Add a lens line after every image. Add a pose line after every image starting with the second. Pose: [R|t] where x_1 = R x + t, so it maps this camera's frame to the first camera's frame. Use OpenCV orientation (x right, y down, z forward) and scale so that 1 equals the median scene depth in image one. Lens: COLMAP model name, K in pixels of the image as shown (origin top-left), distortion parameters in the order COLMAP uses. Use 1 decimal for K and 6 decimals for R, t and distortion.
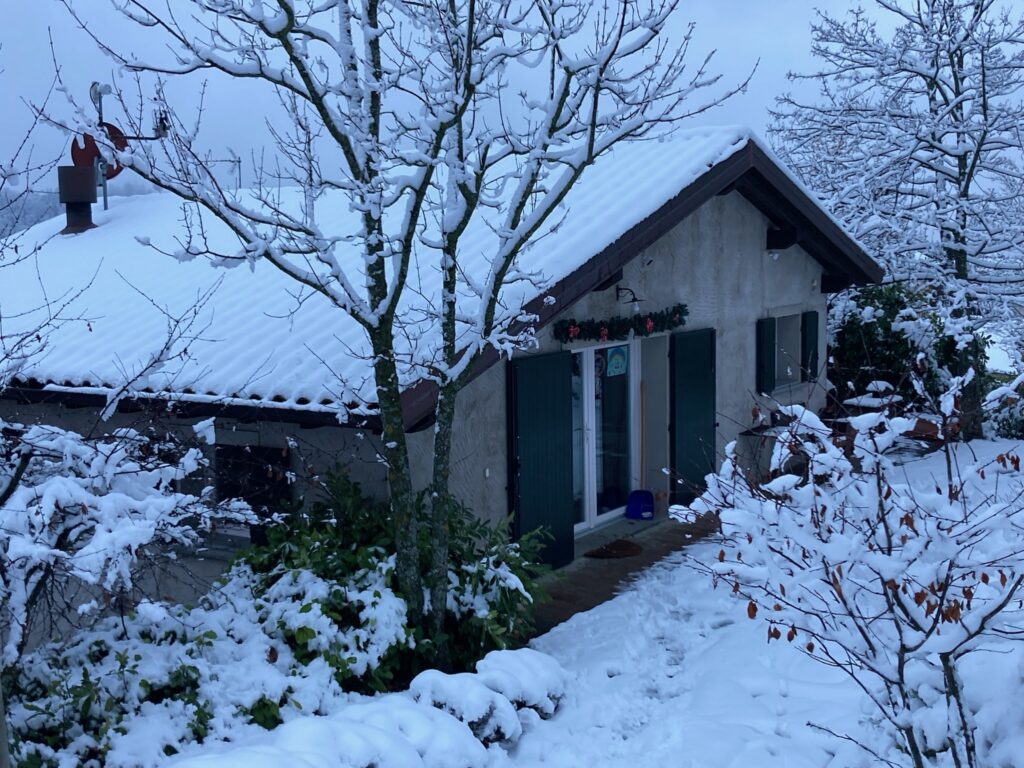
lens RADIAL K [[1223.5, 0, 512.6], [0, 1223.5, 386.0], [0, 0, 1]] dist [-0.022812, 0.000000]
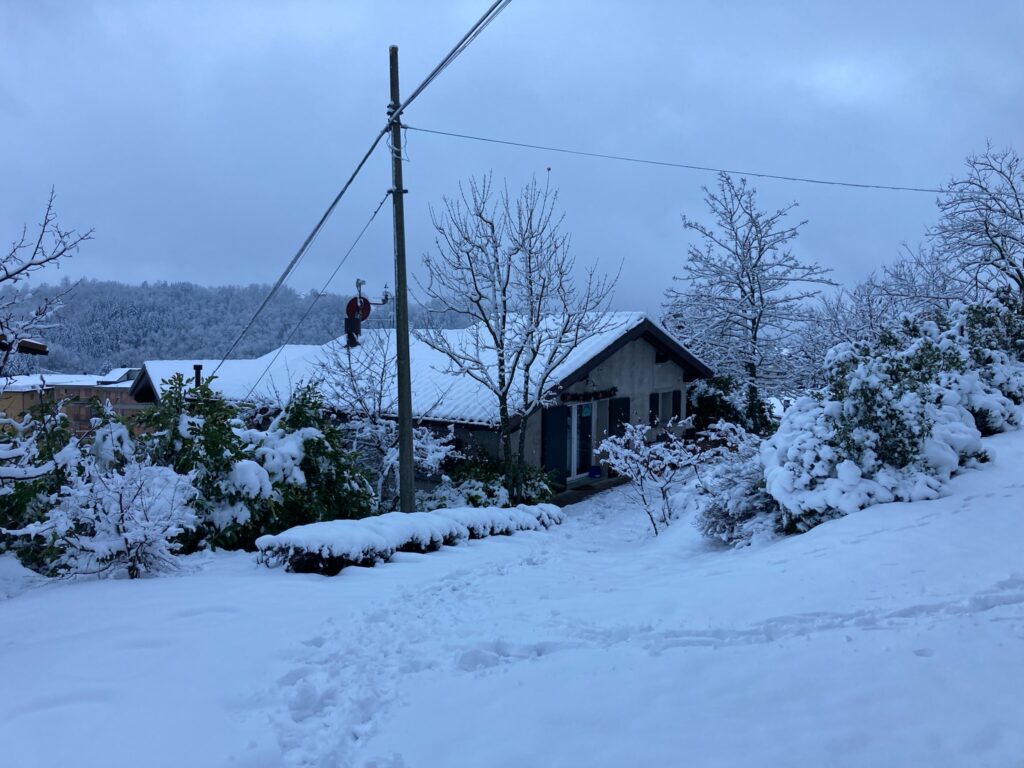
lens RADIAL K [[828.8, 0, 504.8], [0, 828.8, 380.1], [0, 0, 1]] dist [0.018038, -0.000135]
pose [[0.999209, 0.029030, -0.027174, -0.048462], [-0.030478, 0.998051, -0.054448, 0.020866], [0.025540, 0.055234, 0.998147, -0.944588]]
